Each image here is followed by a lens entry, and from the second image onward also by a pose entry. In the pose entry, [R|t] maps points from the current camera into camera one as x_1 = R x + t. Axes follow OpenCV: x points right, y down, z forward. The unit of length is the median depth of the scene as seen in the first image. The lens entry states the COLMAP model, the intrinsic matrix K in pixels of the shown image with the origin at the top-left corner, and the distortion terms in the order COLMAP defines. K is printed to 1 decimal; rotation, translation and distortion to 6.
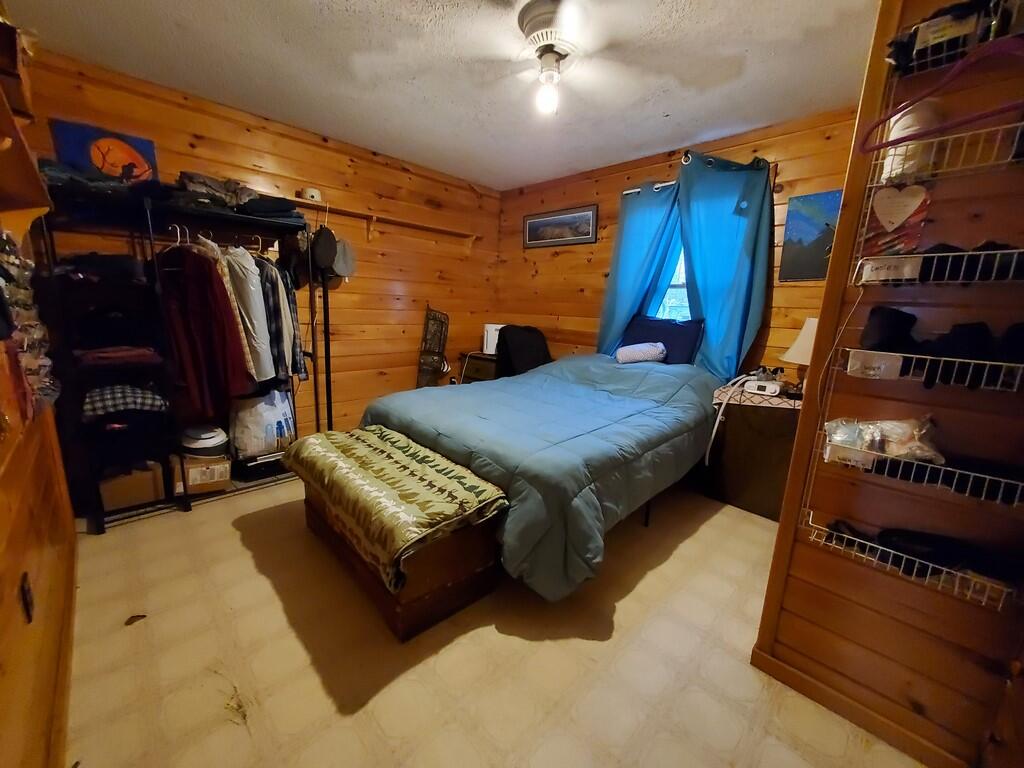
lens RADIAL K [[404.6, 0, 512.0], [0, 404.6, 384.0], [0, 0, 1]] dist [0.002354, 0.000174]
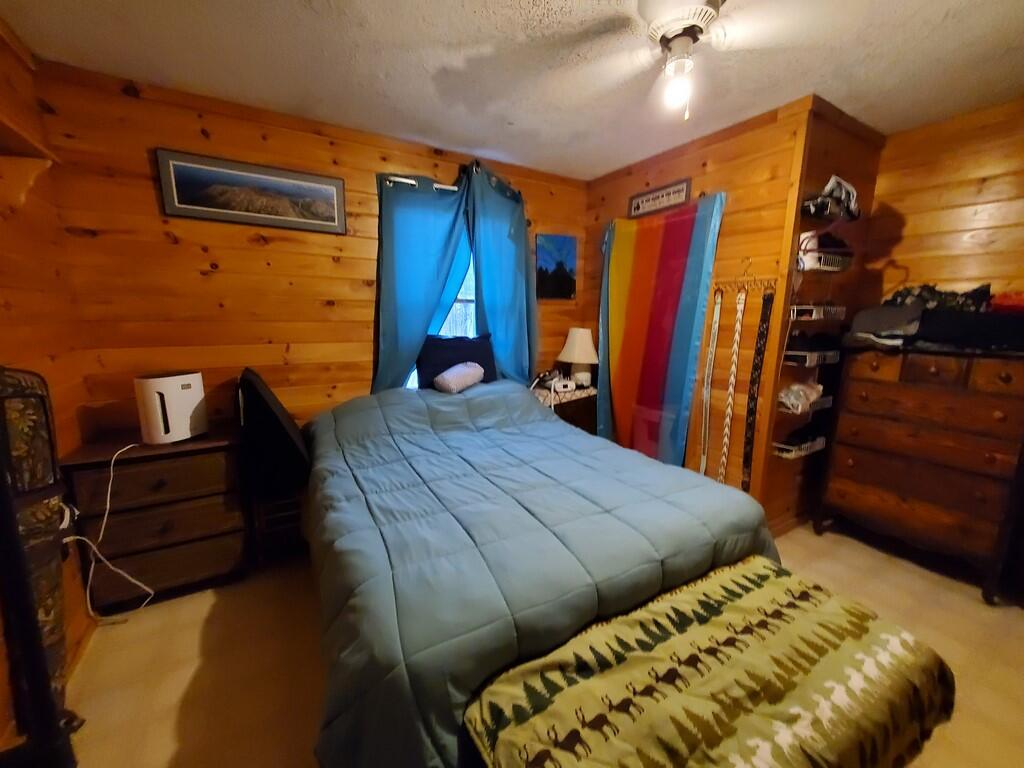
lens RADIAL K [[404.6, 0, 512.0], [0, 404.6, 384.0], [0, 0, 1]] dist [0.002354, 0.000174]
pose [[0.250188, -0.197422, 0.947856, -0.506700], [0.183843, 0.970866, 0.153689, -0.182181], [-0.950583, 0.135806, 0.279194, 0.666933]]
